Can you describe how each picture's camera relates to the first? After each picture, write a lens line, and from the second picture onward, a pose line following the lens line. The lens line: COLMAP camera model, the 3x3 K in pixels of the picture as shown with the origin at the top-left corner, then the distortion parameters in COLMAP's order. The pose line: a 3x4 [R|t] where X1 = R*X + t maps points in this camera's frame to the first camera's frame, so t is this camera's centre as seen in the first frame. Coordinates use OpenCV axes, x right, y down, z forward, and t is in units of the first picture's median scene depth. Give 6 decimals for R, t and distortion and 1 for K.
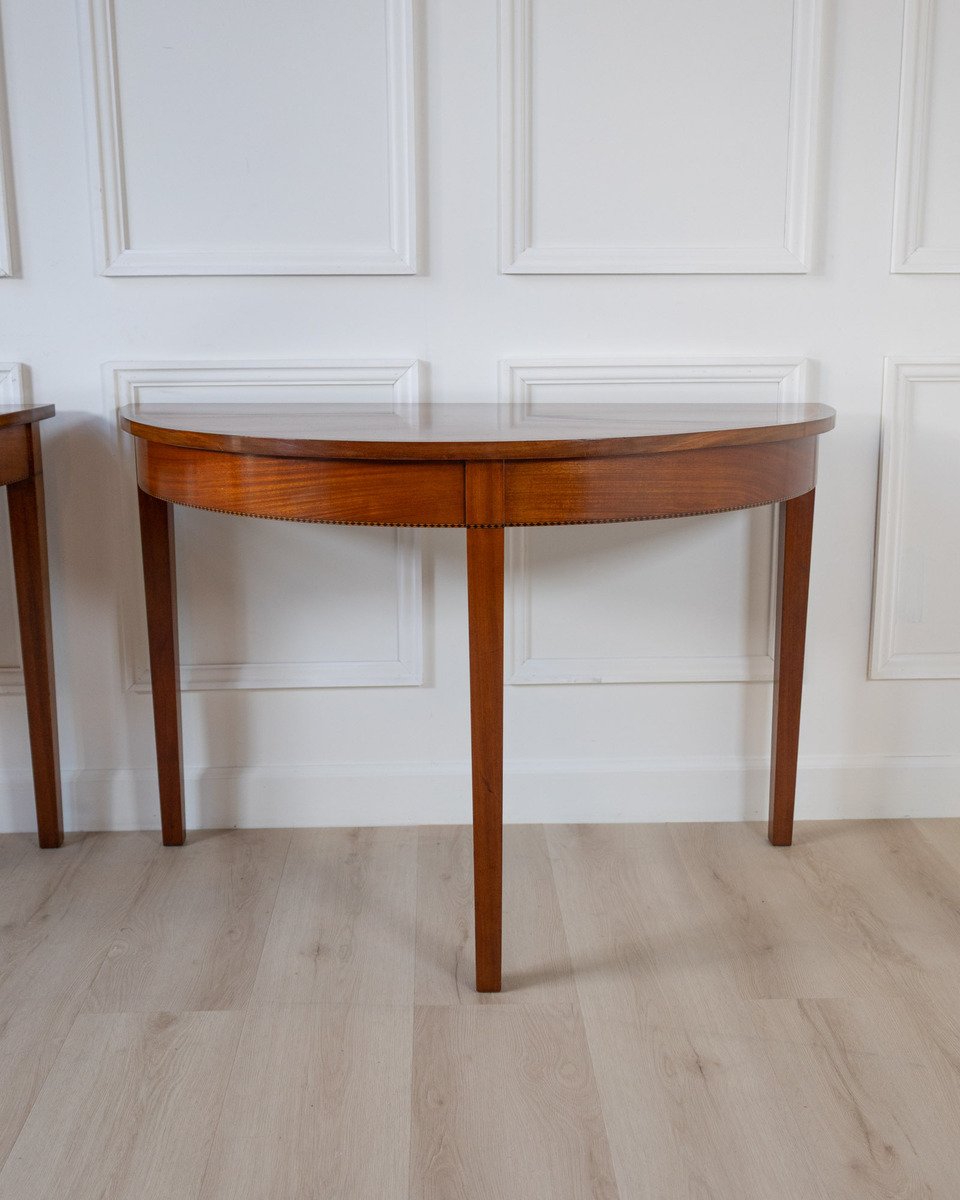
lens RADIAL K [[1321.2, 0, 474.0], [0, 1321.2, 577.0], [0, 0, 1]] dist [-0.001239, 0.013566]
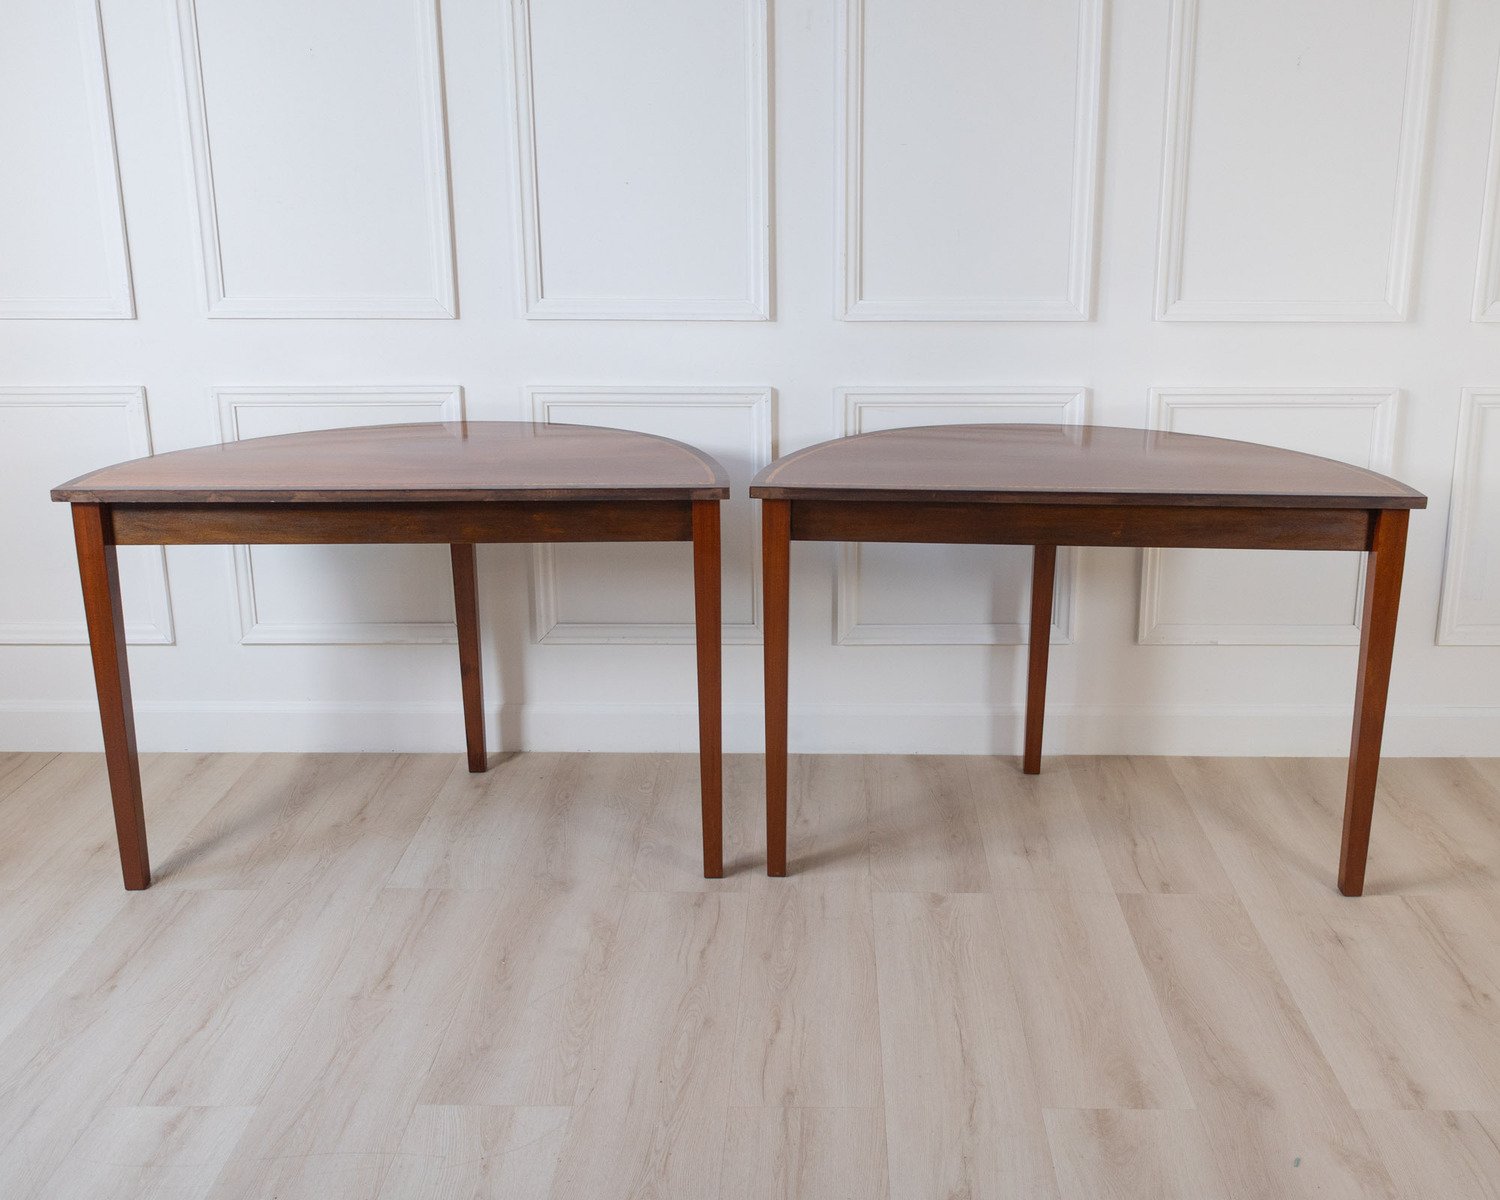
lens RADIAL K [[1477.0, 0, 815.7], [0, 1477.0, 516.6], [0, 0, 1]] dist [-0.001450, 0.022693]
pose [[0.999295, 0.015566, -0.034159, -0.256339], [-0.013982, 0.998838, 0.046117, -0.107042], [0.034837, -0.045607, 0.998352, -0.425495]]
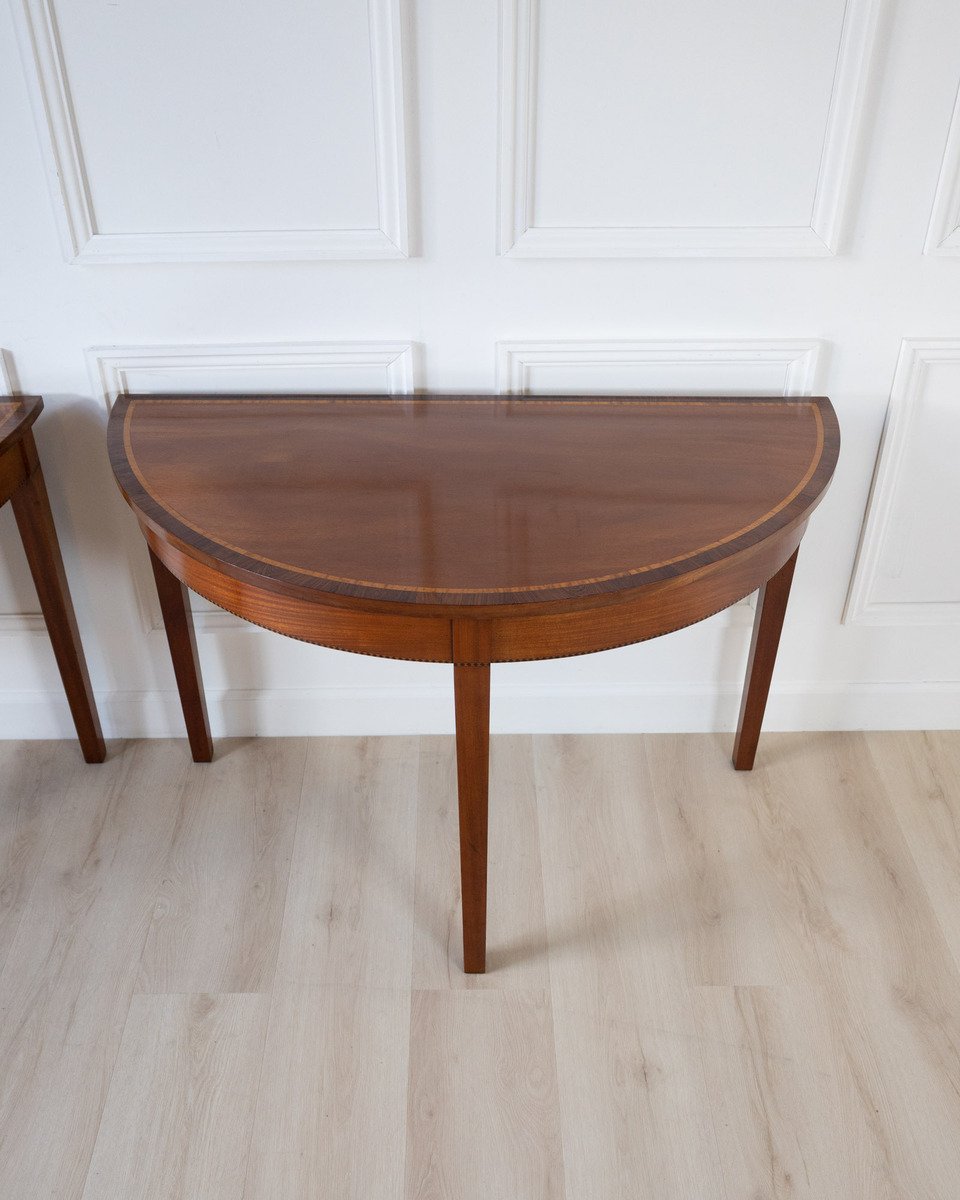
lens RADIAL K [[1204.5, 0, 469.0], [0, 1204.5, 639.3], [0, 0, 1]] dist [-0.014948, 0.009371]
pose [[0.999771, 0.013444, -0.016622, 0.016850], [-0.005121, 0.905489, 0.424340, -0.352952], [0.020756, -0.424158, 0.905350, 0.125620]]
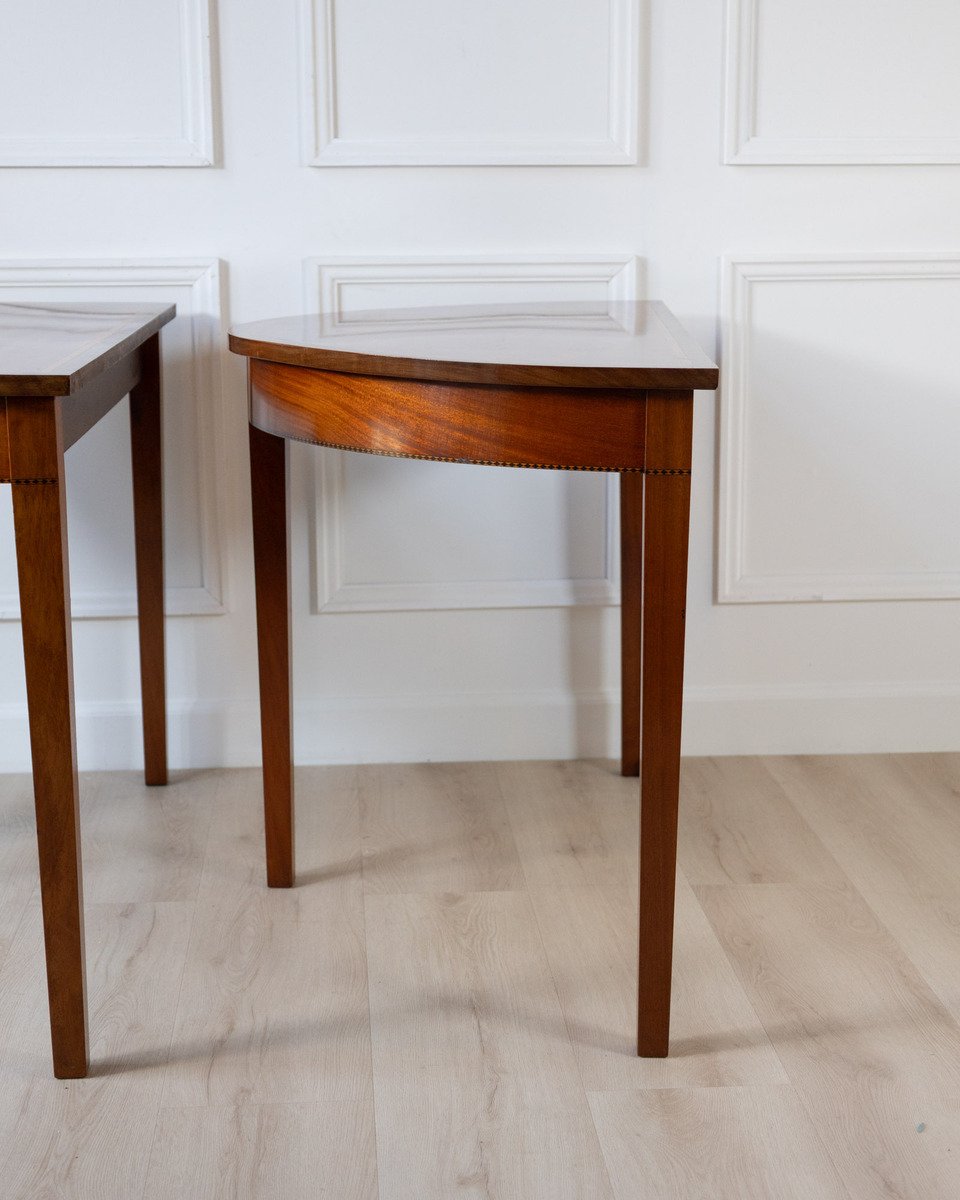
lens RADIAL K [[2000.5, 0, 482.8], [0, 2000.5, 594.7], [0, 0, 1]] dist [0.000993, 0.153073]
pose [[0.998982, -0.009242, 0.044160, -0.225494], [0.009567, 0.999929, -0.007143, 0.091950], [-0.044091, 0.007558, 0.998999, -0.443453]]
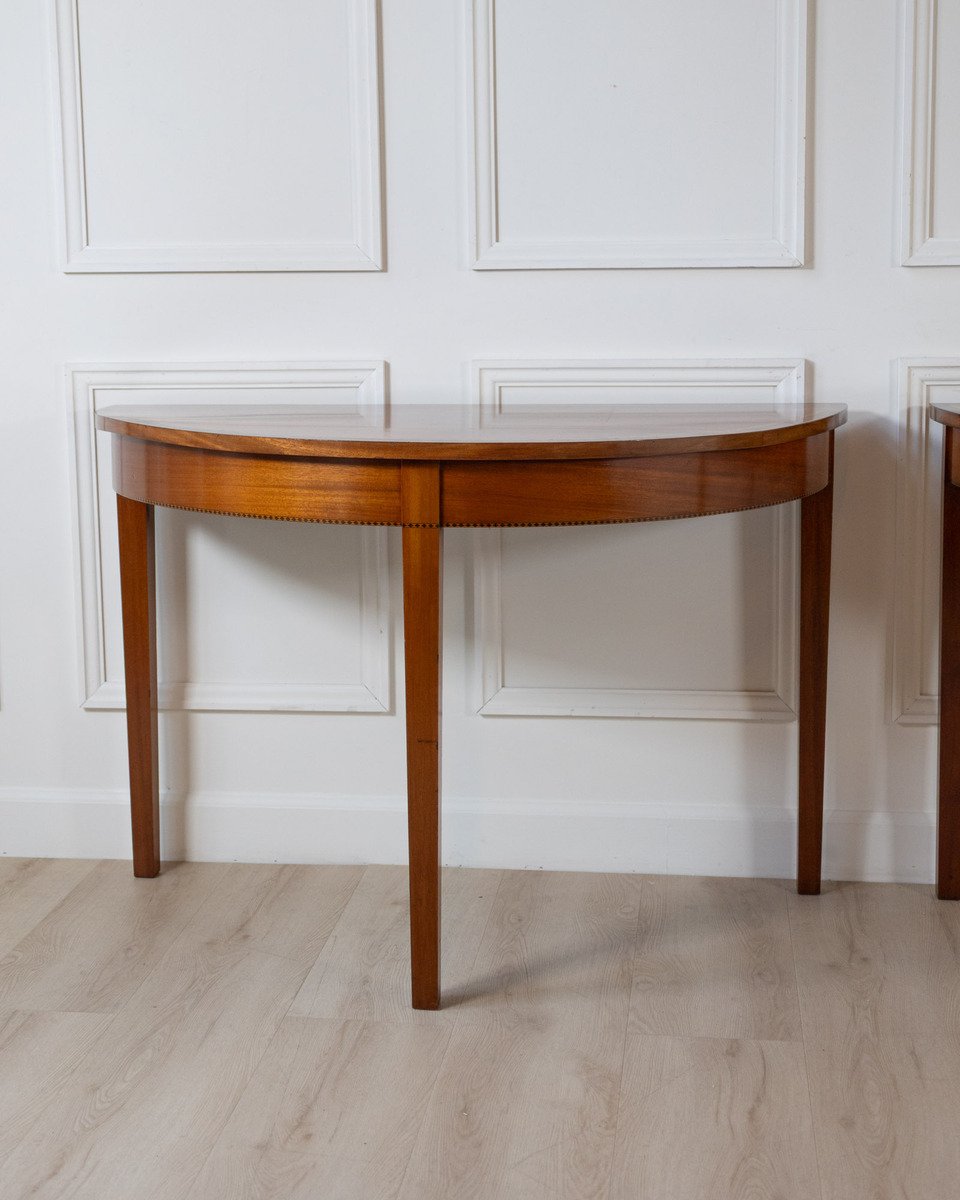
lens RADIAL K [[1852.2, 0, 482.4], [0, 1852.2, 511.1], [0, 0, 1]] dist [0.007243, 0.063559]
pose [[0.988433, 0.014189, -0.150995, -0.377547], [-0.025259, 0.997110, -0.071650, 0.043848], [0.149542, 0.074635, 0.985934, -0.313370]]
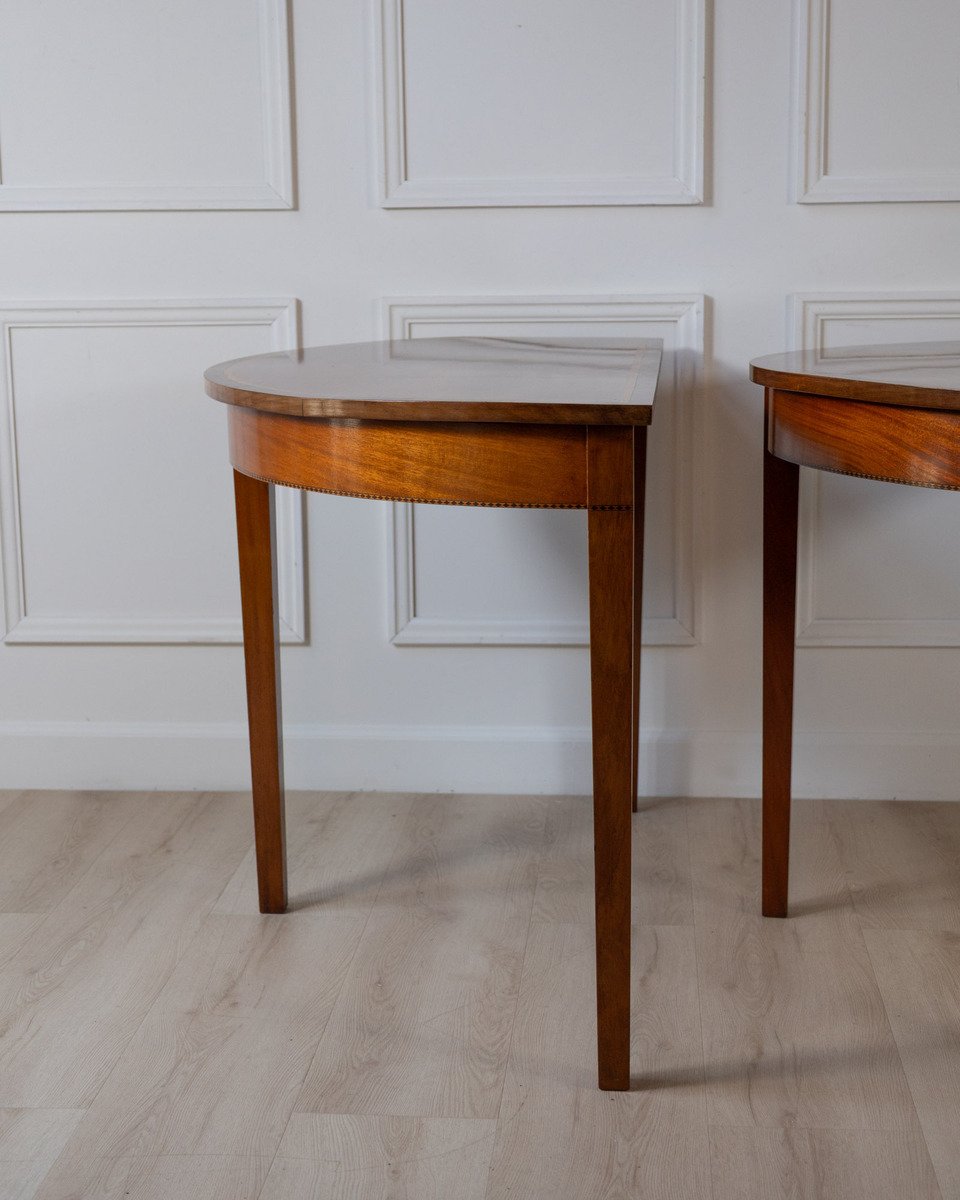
lens RADIAL K [[2005.8, 0, 474.7], [0, 2005.8, 604.5], [0, 0, 1]] dist [0.013454, 0.116856]
pose [[0.993468, 0.014899, -0.113134, -0.348553], [-0.017504, 0.999603, -0.022065, 0.099480], [0.112760, 0.023901, 0.993335, -0.468610]]
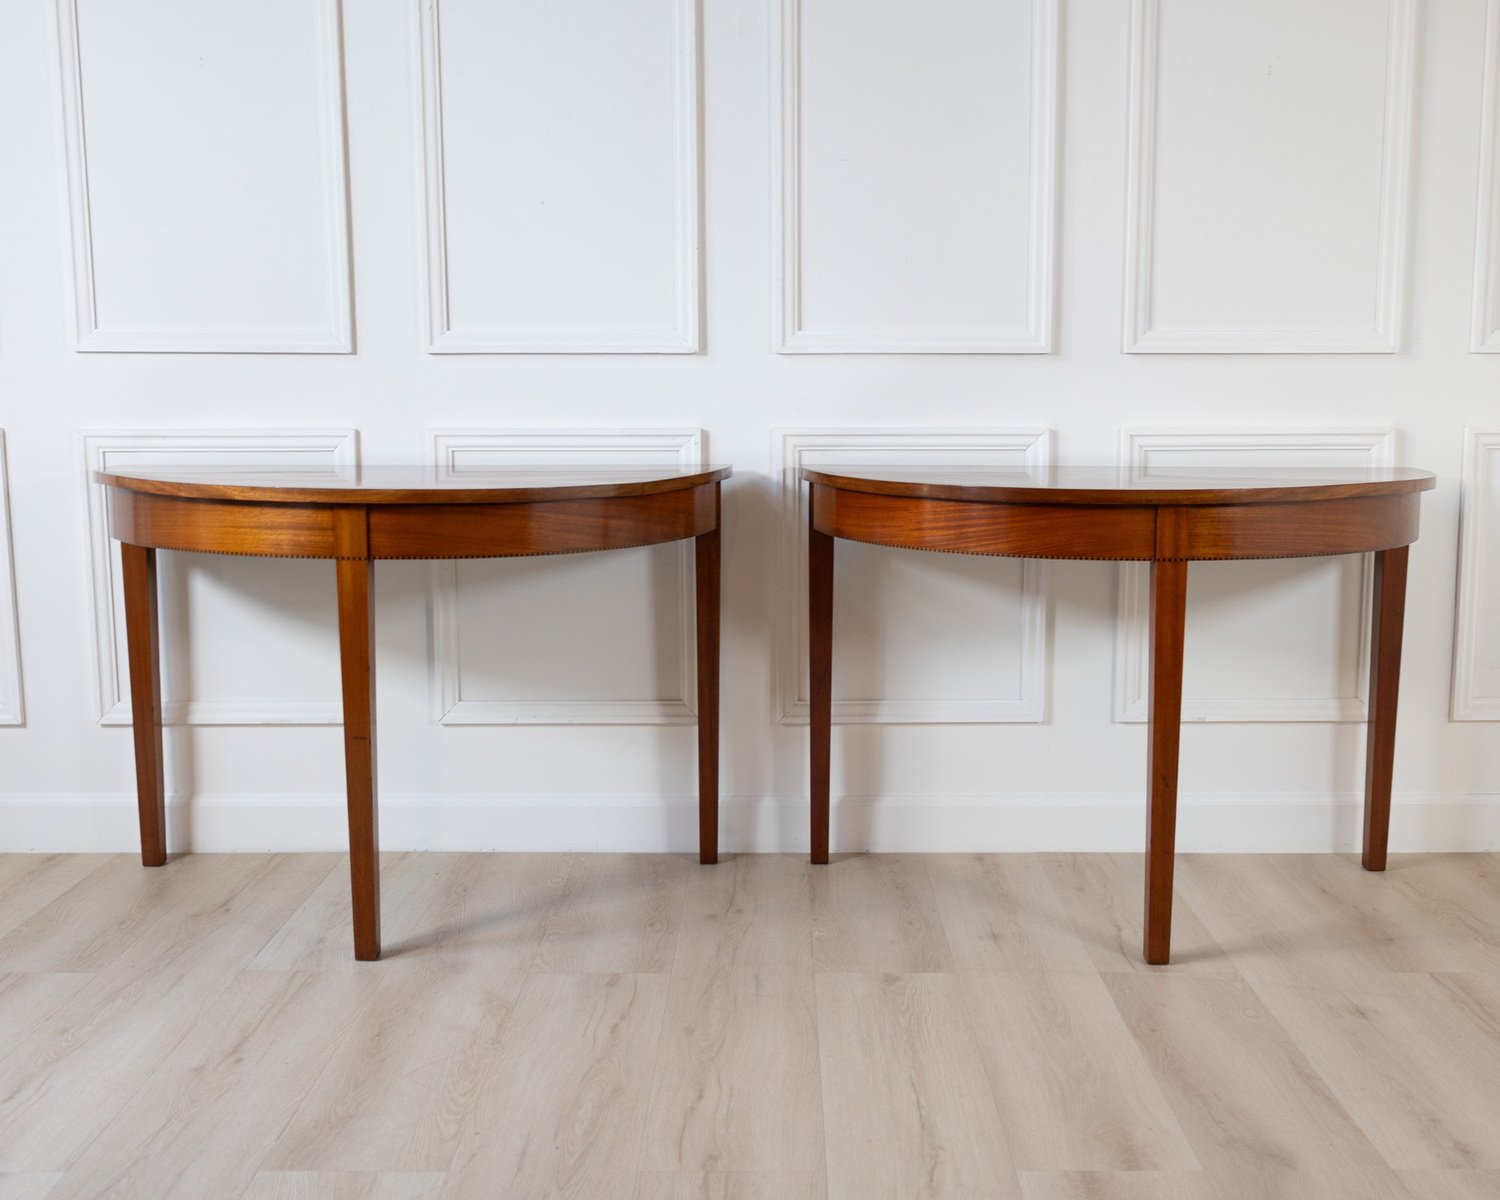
lens RADIAL K [[1564.8, 0, 780.2], [0, 1564.8, 590.1], [0, 0, 1]] dist [-0.011783, 0.026876]
pose [[0.999590, 0.007988, -0.027492, -0.242296], [-0.009955, 0.997344, -0.072146, 0.075091], [0.026843, 0.072390, 0.997015, -0.340518]]
